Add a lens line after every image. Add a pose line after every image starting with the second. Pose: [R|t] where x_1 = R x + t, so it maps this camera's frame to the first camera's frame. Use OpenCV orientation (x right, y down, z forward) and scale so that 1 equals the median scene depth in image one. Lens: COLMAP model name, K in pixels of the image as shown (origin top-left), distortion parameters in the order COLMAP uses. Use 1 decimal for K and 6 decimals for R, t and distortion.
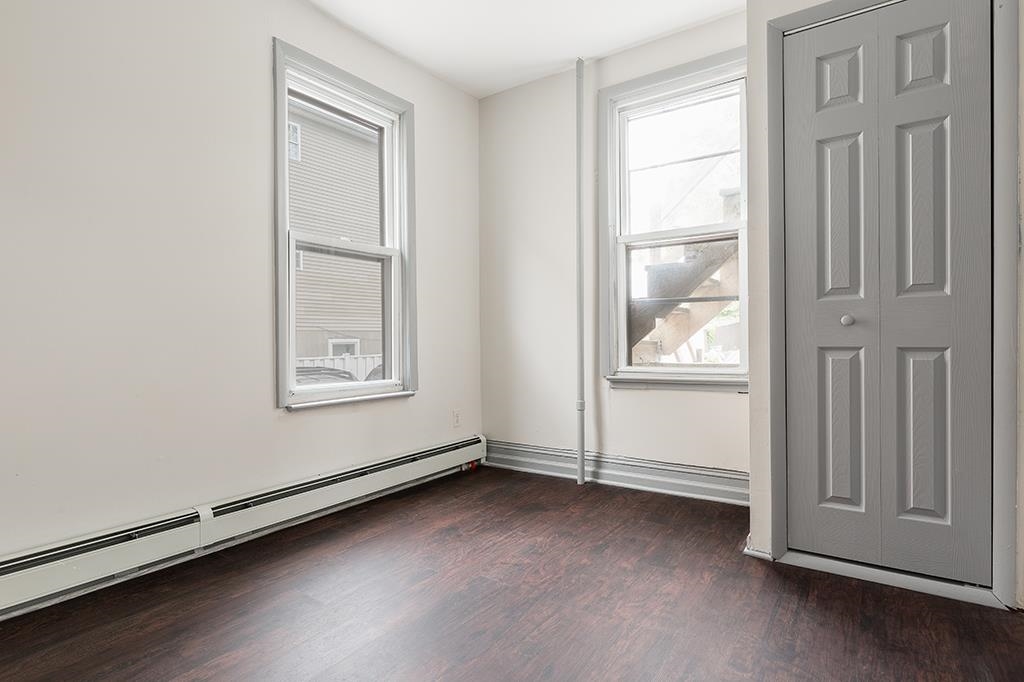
lens RADIAL K [[536.2, 0, 511.2], [0, 536.2, 347.2], [0, 0, 1]] dist [0.002678, -0.000595]
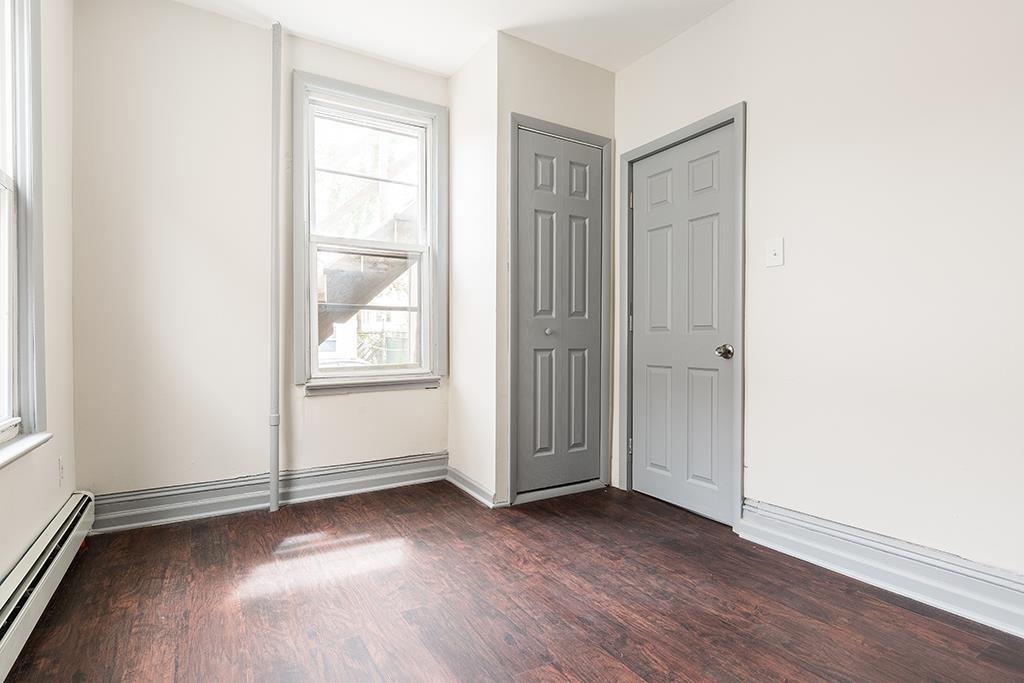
lens RADIAL K [[510.8, 0, 514.1], [0, 510.8, 349.8], [0, 0, 1]] dist [-0.000410, -0.000264]
pose [[0.402411, -0.005369, 0.915444, -0.532261], [0.014102, 0.999901, -0.000334, 0.001033], [-0.915351, 0.013044, 0.402446, 0.351897]]
